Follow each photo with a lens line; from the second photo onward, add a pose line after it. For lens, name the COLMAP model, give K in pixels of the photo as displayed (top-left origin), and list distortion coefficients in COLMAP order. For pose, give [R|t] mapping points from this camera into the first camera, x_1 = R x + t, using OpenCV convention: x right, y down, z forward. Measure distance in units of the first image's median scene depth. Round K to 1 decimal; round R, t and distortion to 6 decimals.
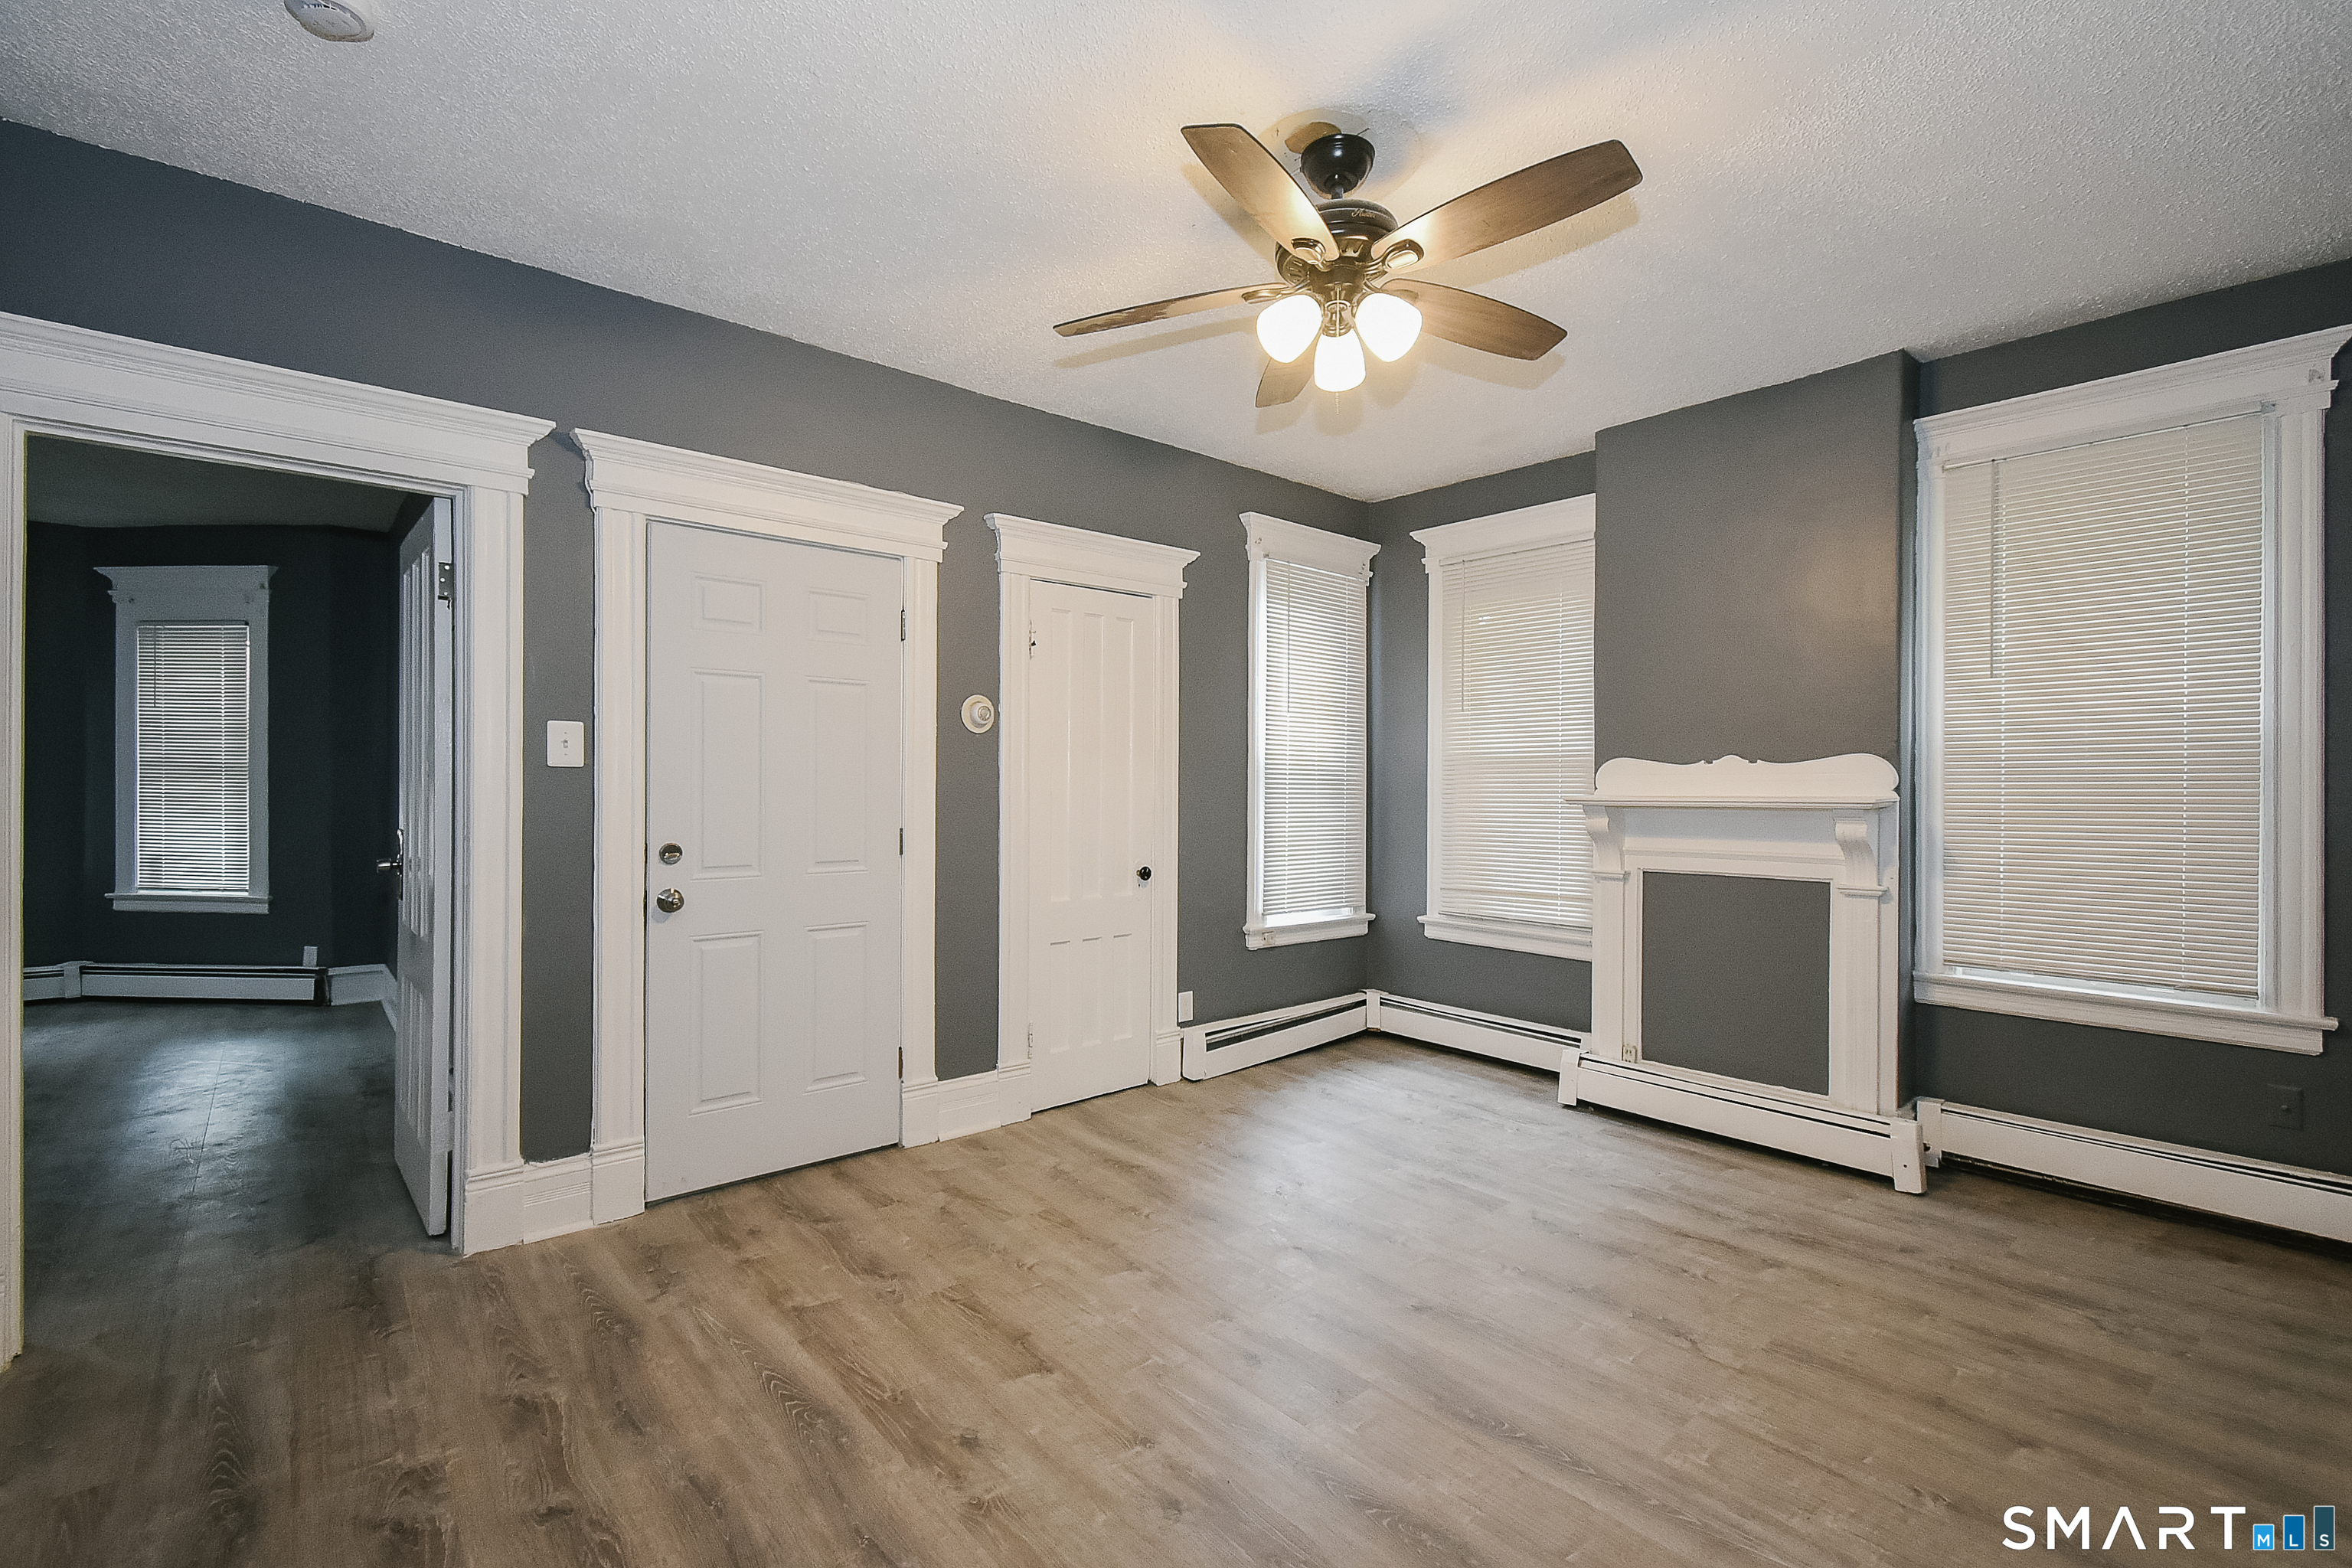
lens RADIAL K [[1041.1, 0, 1176.0], [0, 1041.1, 784.0], [0, 0, 1]] dist [0.005903, -0.000122]
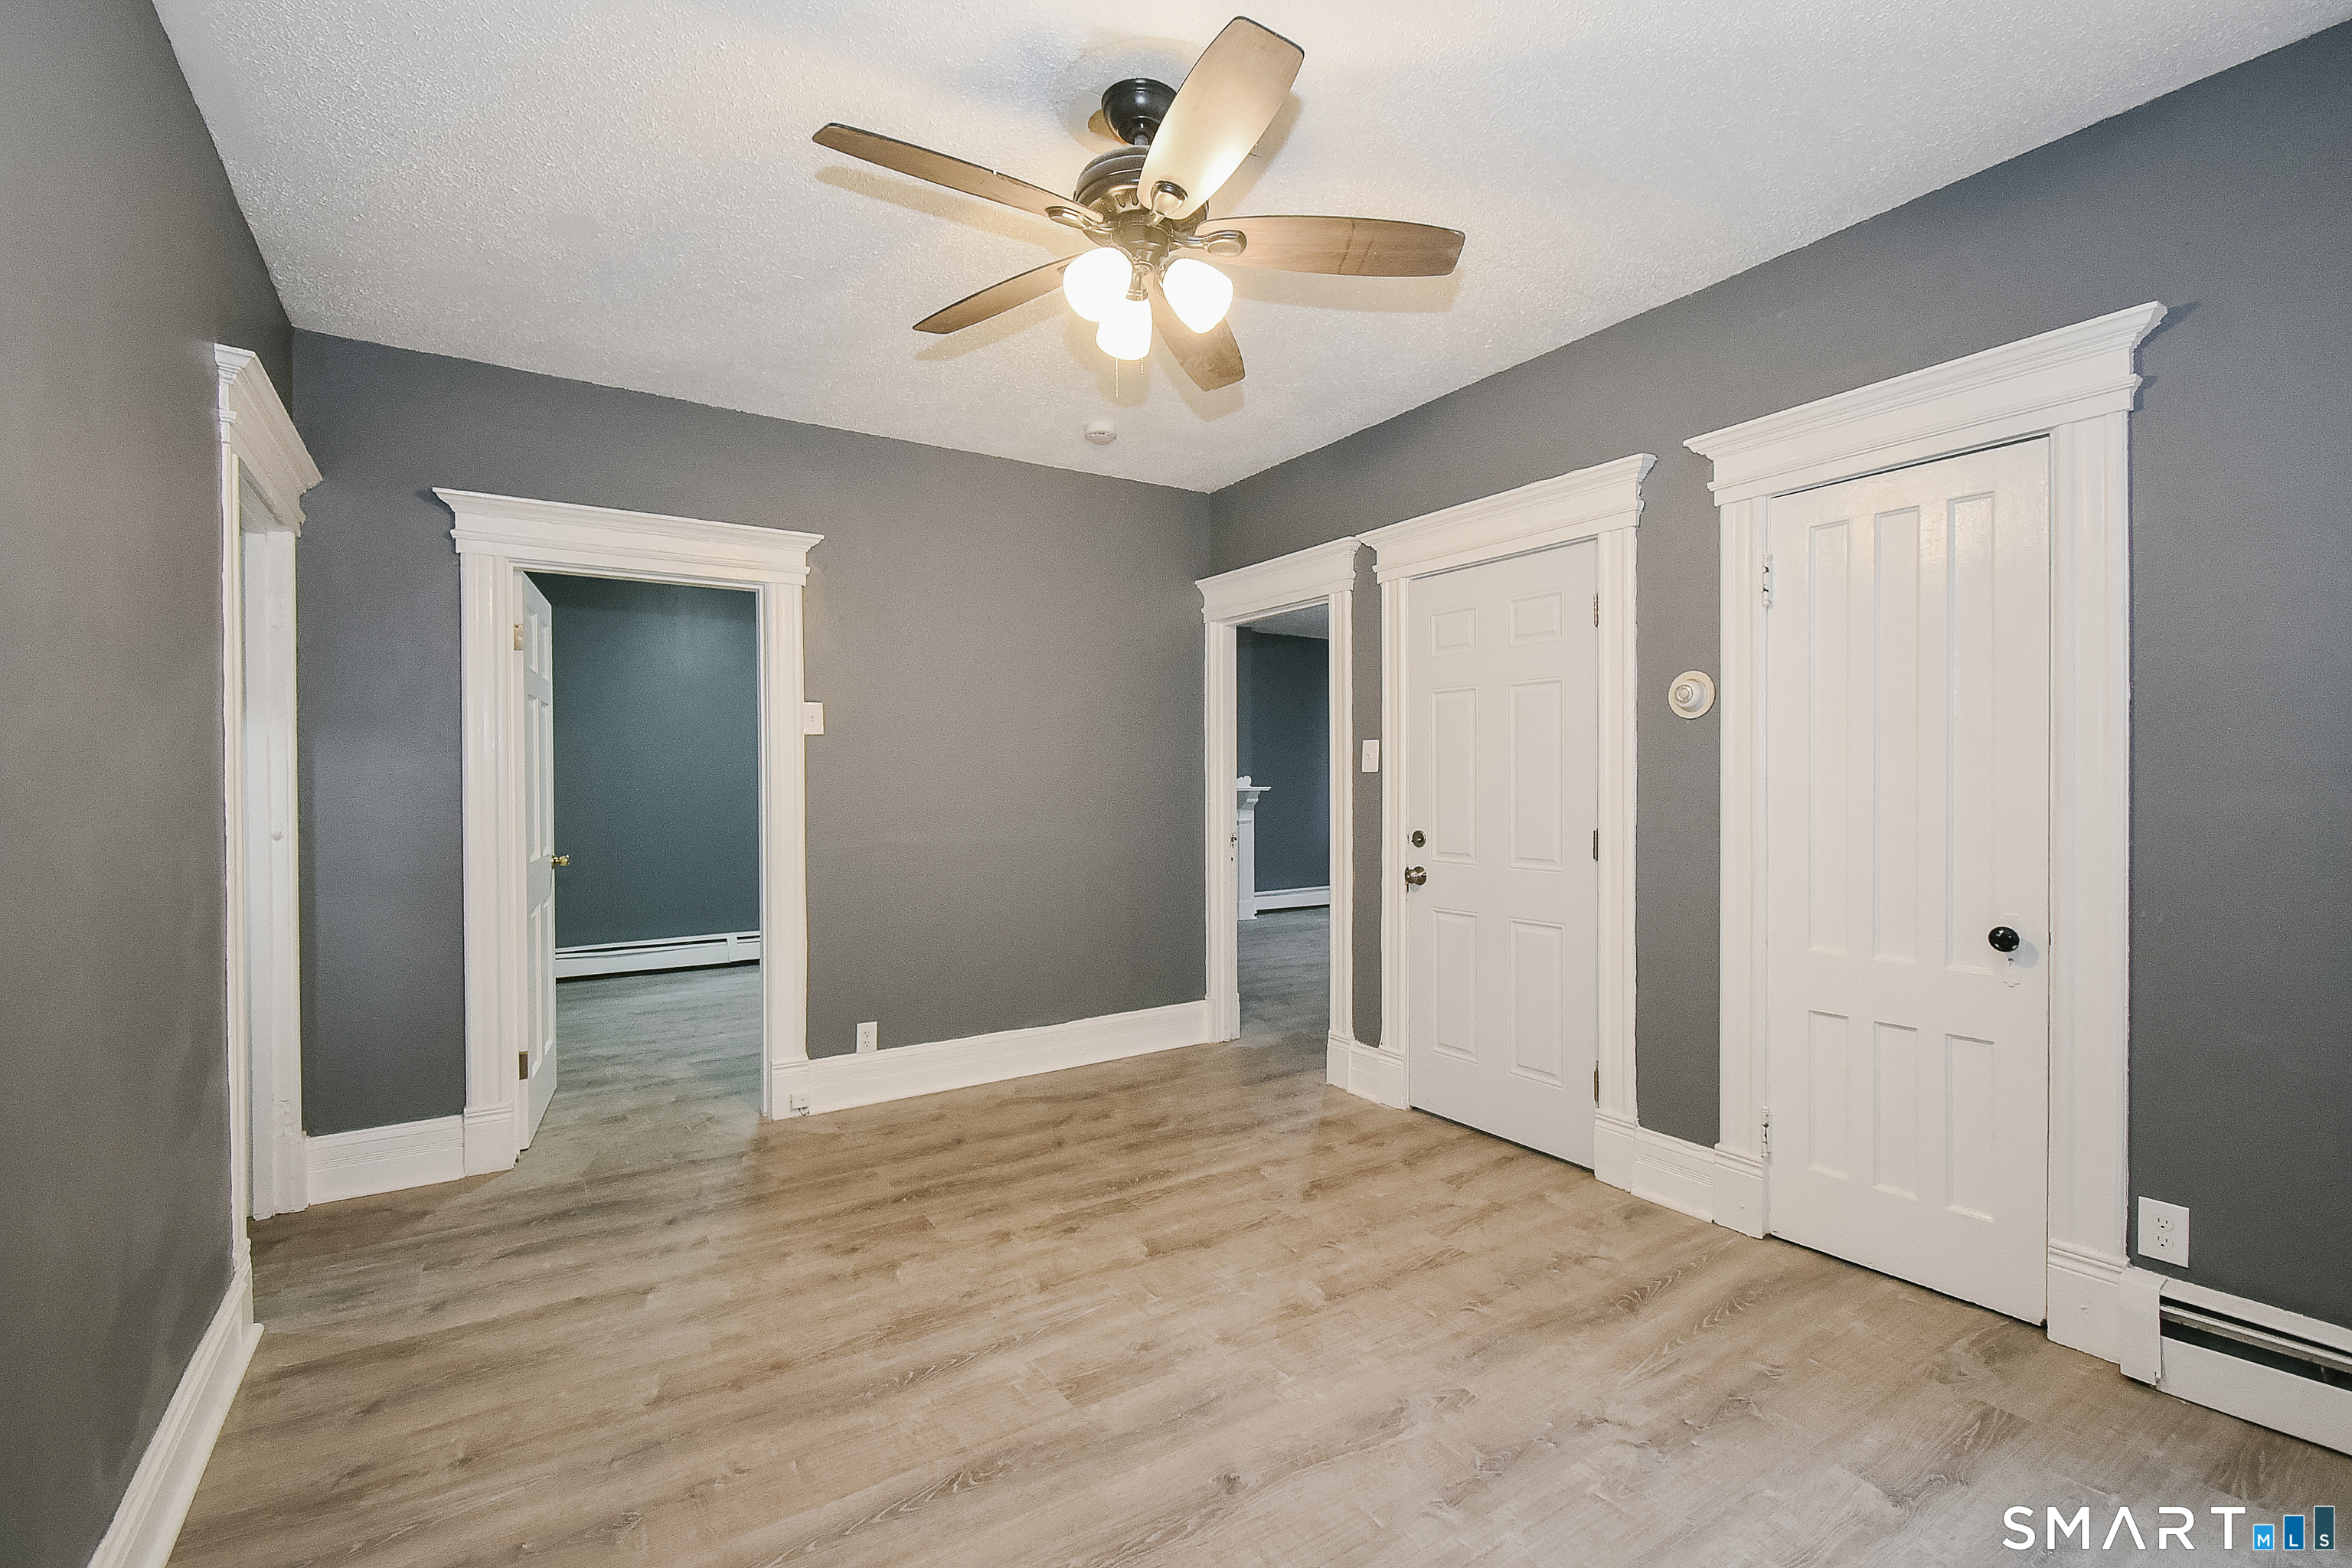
lens RADIAL K [[1041.1, 0, 1176.0], [0, 1041.1, 784.0], [0, 0, 1]] dist [0.005903, -0.000122]
pose [[-0.134926, -0.001469, -0.990855, 0.797152], [0.005977, 0.999980, -0.002296, 0.001512], [0.990838, -0.006232, -0.134914, 0.863242]]
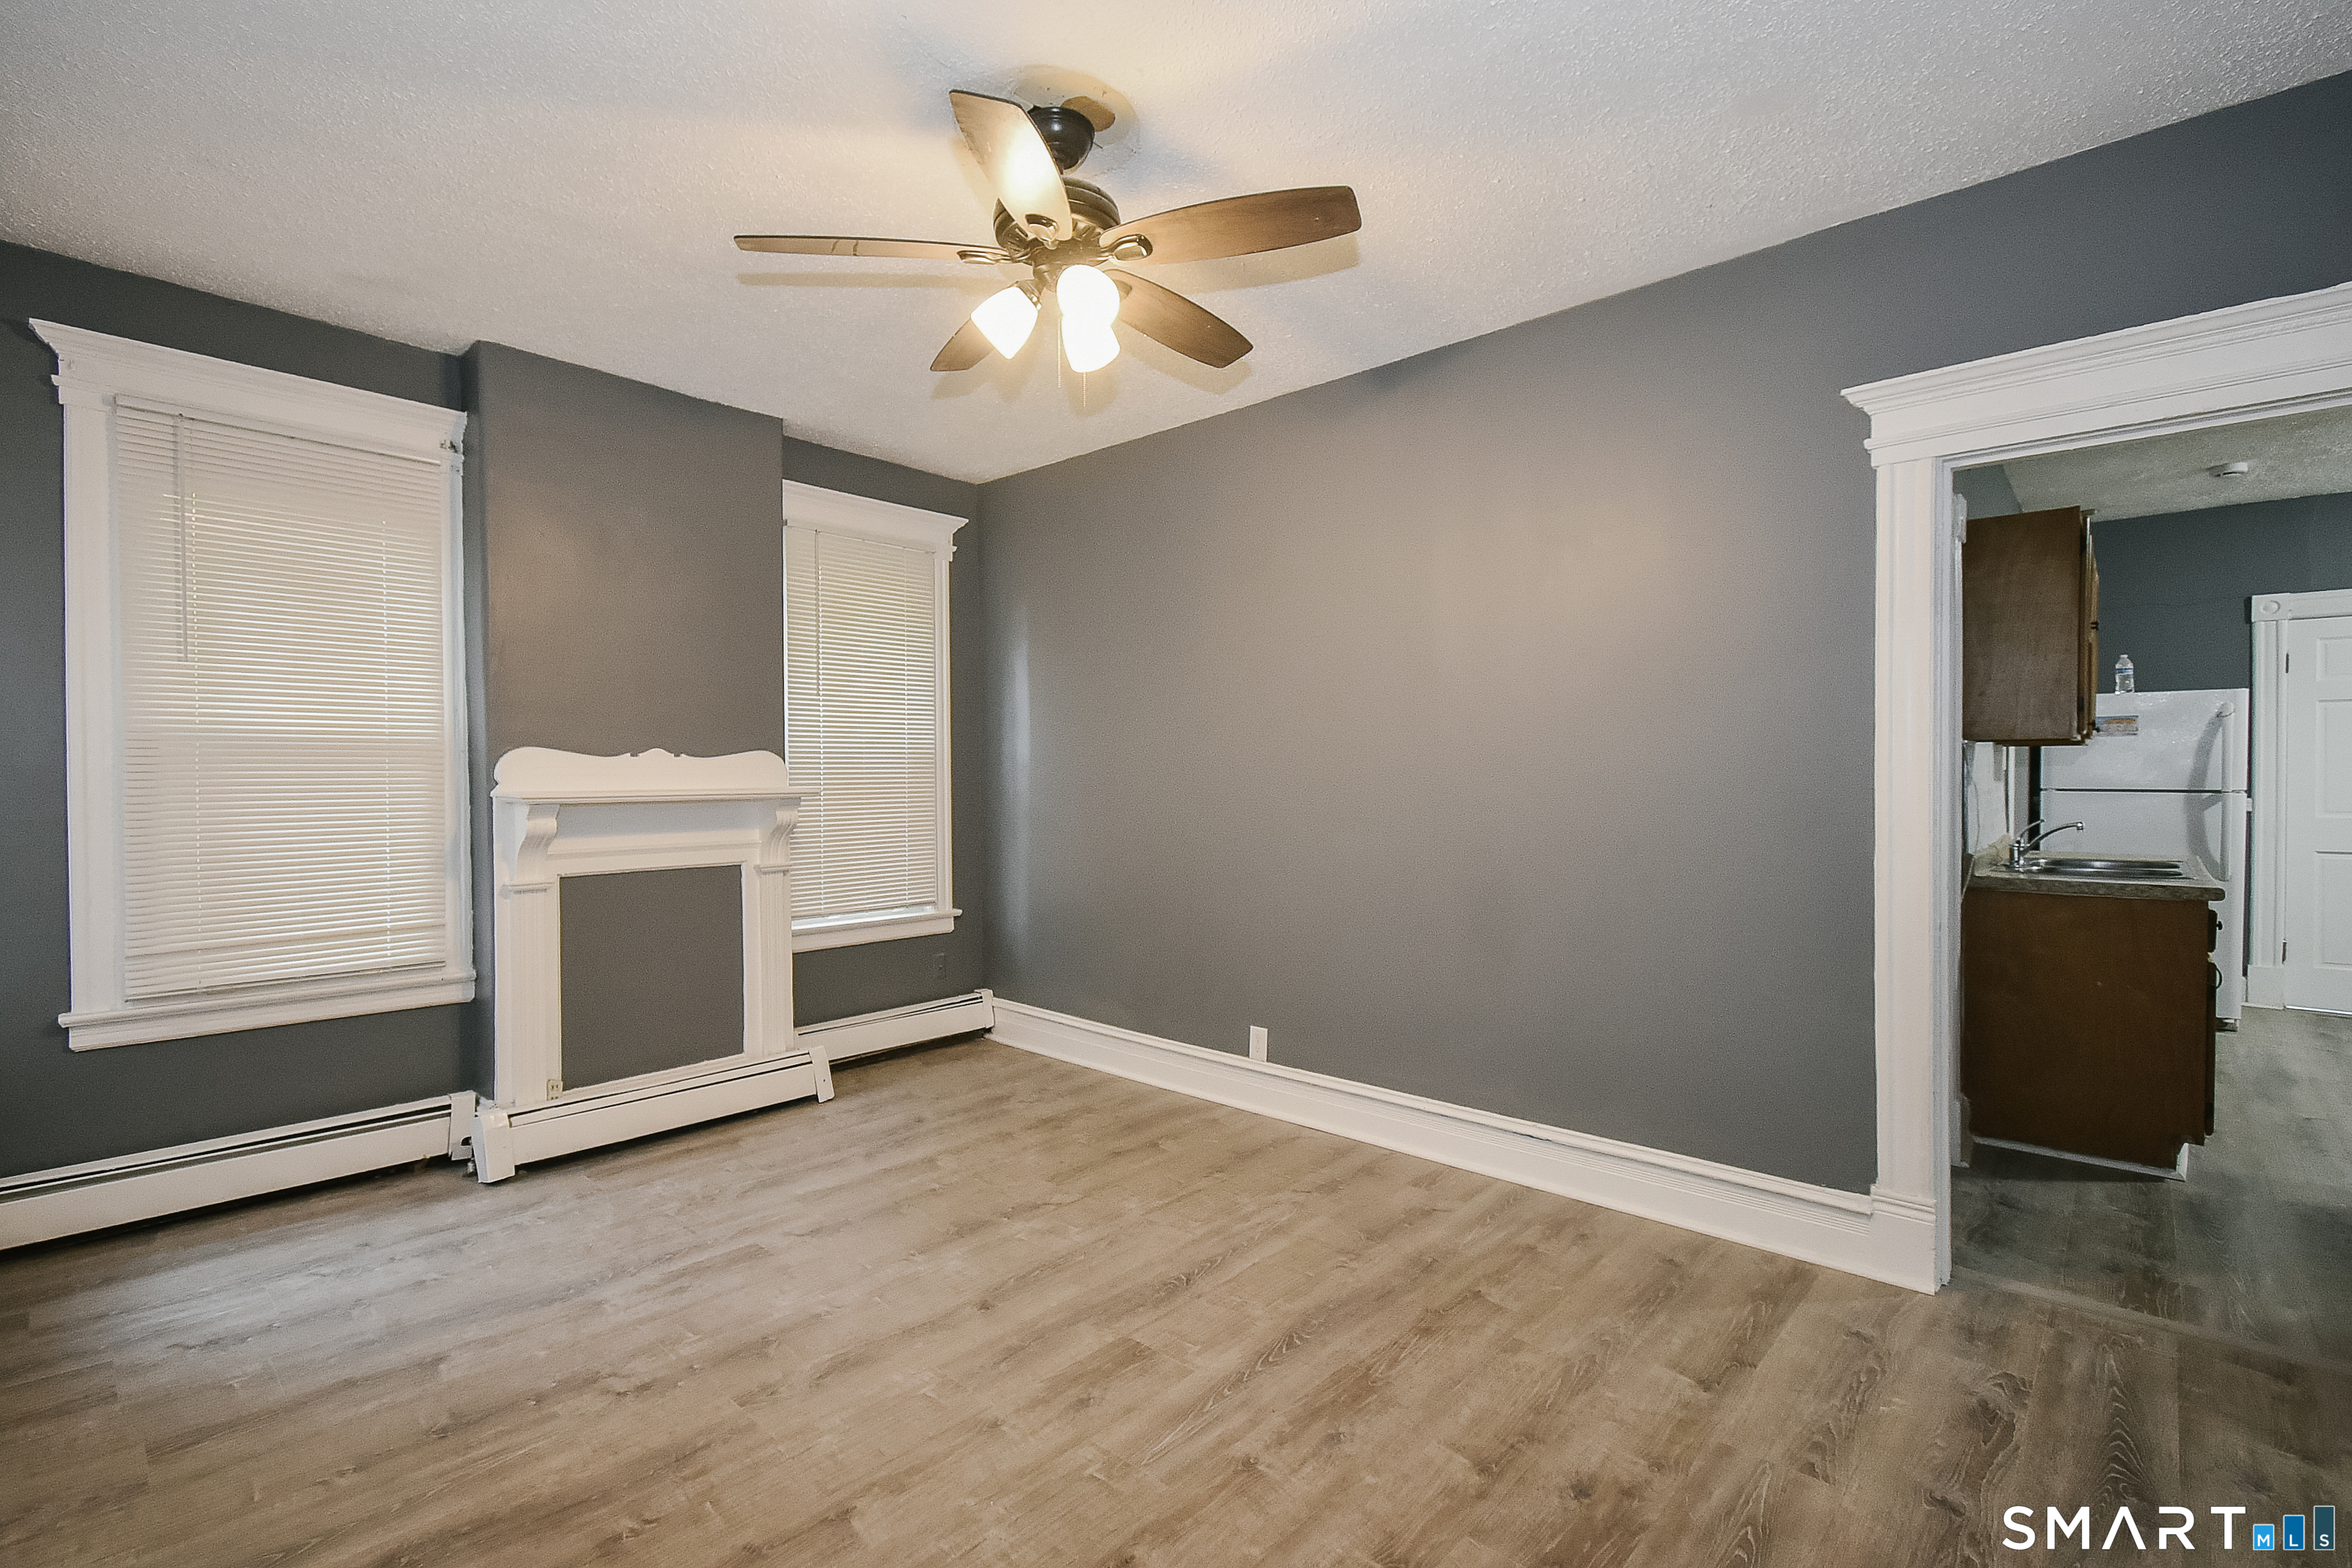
lens RADIAL K [[1041.1, 0, 1176.0], [0, 1041.1, 784.0], [0, 0, 1]] dist [0.005903, -0.000122]
pose [[-0.111704, -0.008768, 0.993703, -0.622762], [0.002358, 0.999956, 0.009088, -0.002163], [-0.993739, 0.003359, -0.111678, 0.751839]]
